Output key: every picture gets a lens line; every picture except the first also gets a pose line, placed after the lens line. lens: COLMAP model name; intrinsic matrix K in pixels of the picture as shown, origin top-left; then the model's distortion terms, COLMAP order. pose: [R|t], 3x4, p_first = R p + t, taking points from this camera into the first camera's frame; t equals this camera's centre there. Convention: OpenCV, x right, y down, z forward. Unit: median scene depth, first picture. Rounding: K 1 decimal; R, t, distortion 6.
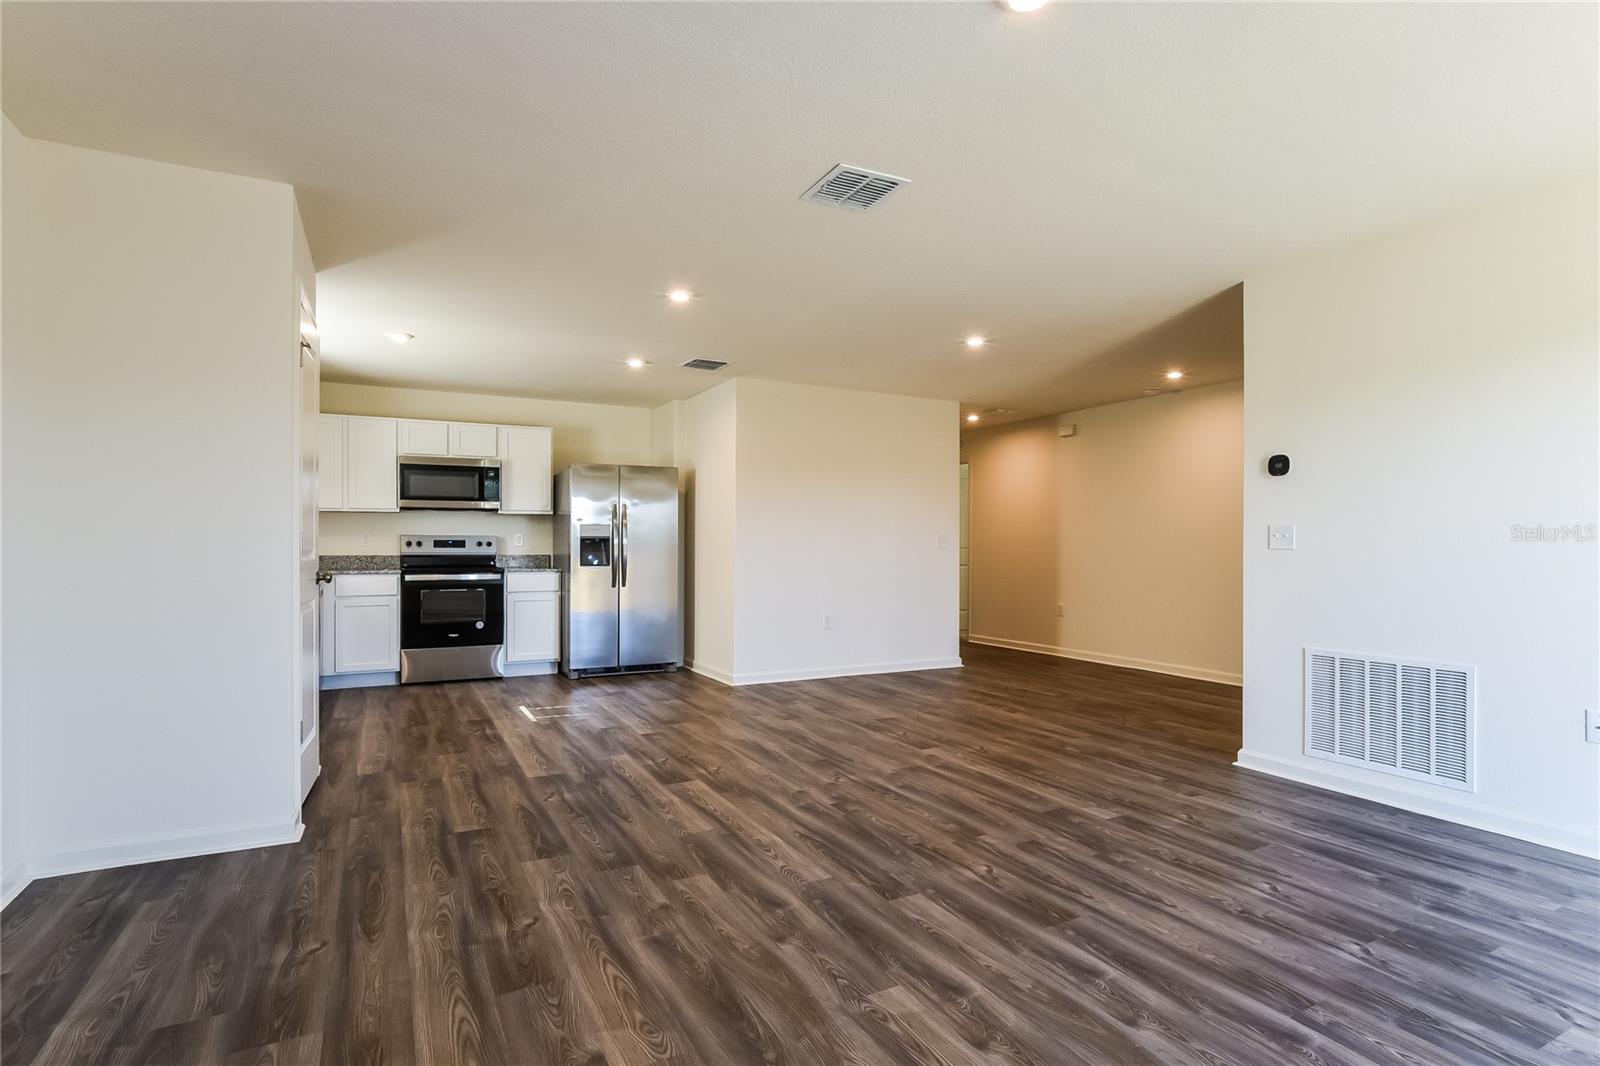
lens RADIAL K [[778.5, 0, 798.6], [0, 778.5, 539.0], [0, 0, 1]] dist [-0.026026, -0.000189]
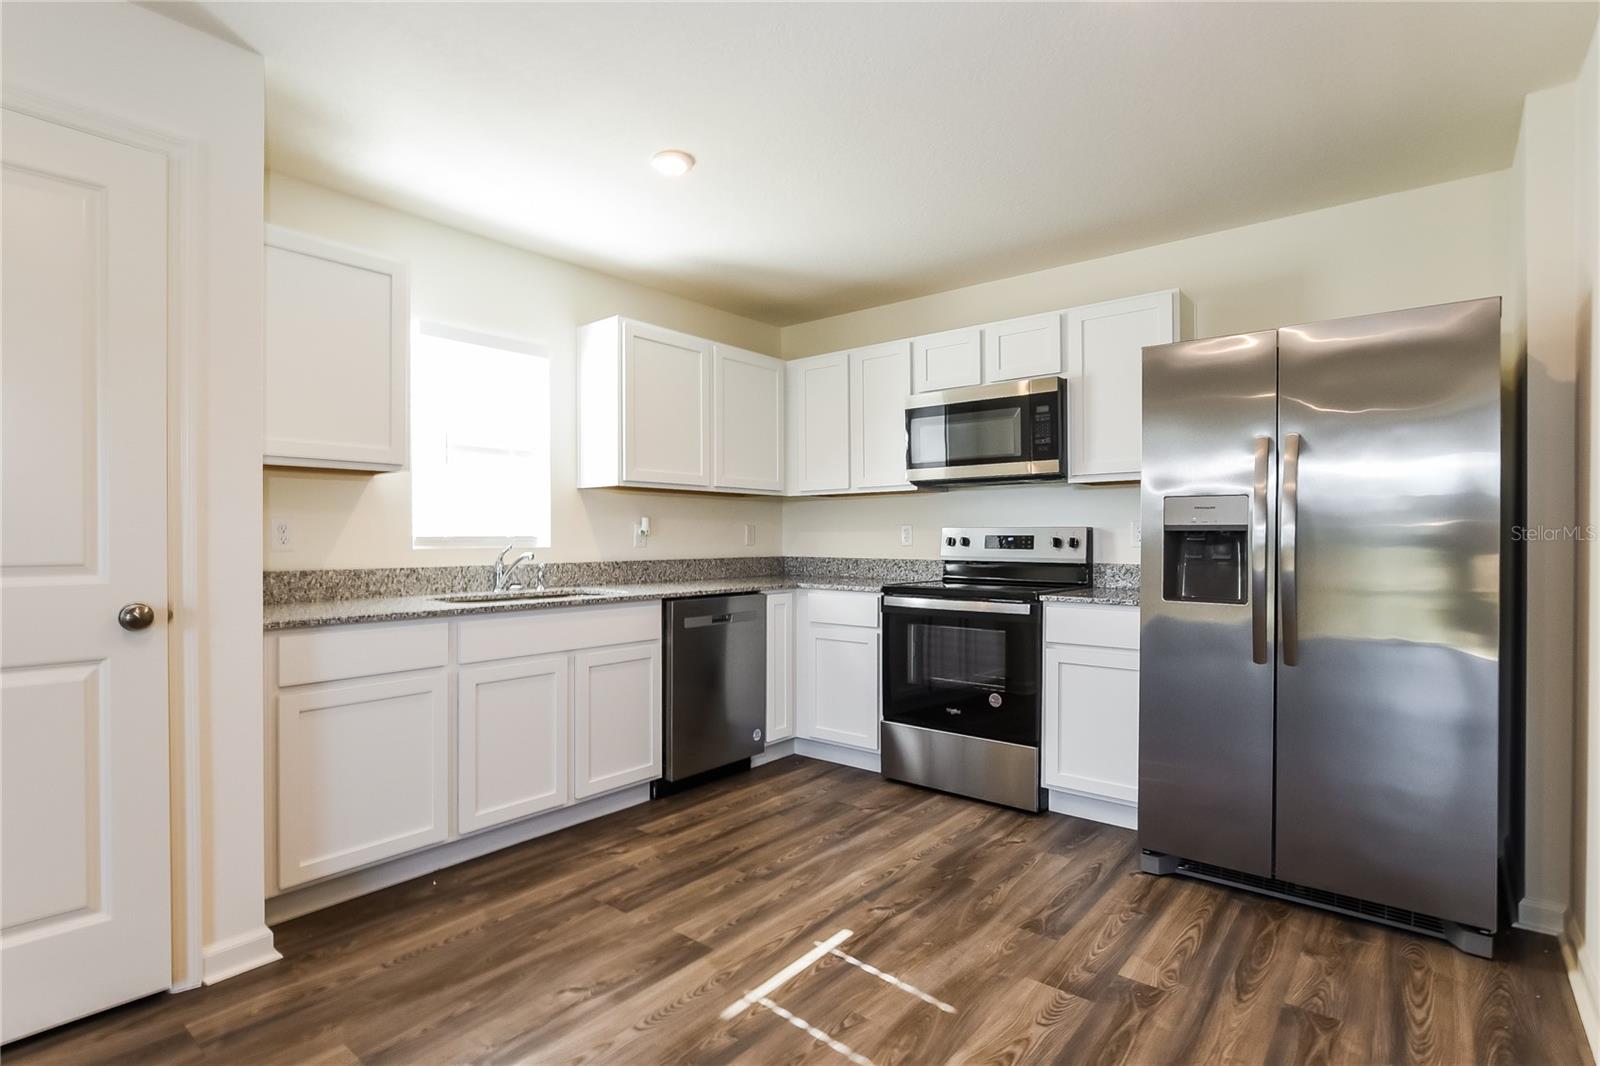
lens RADIAL K [[778.5, 0, 801.4], [0, 778.5, 533.4], [0, 0, 1]] dist [-0.026026, -0.000189]
pose [[0.378774, -0.006079, -0.925469, 0.018607], [0.005767, 0.999975, -0.004208, 0.001385], [0.925471, -0.003743, 0.378799, 0.660720]]
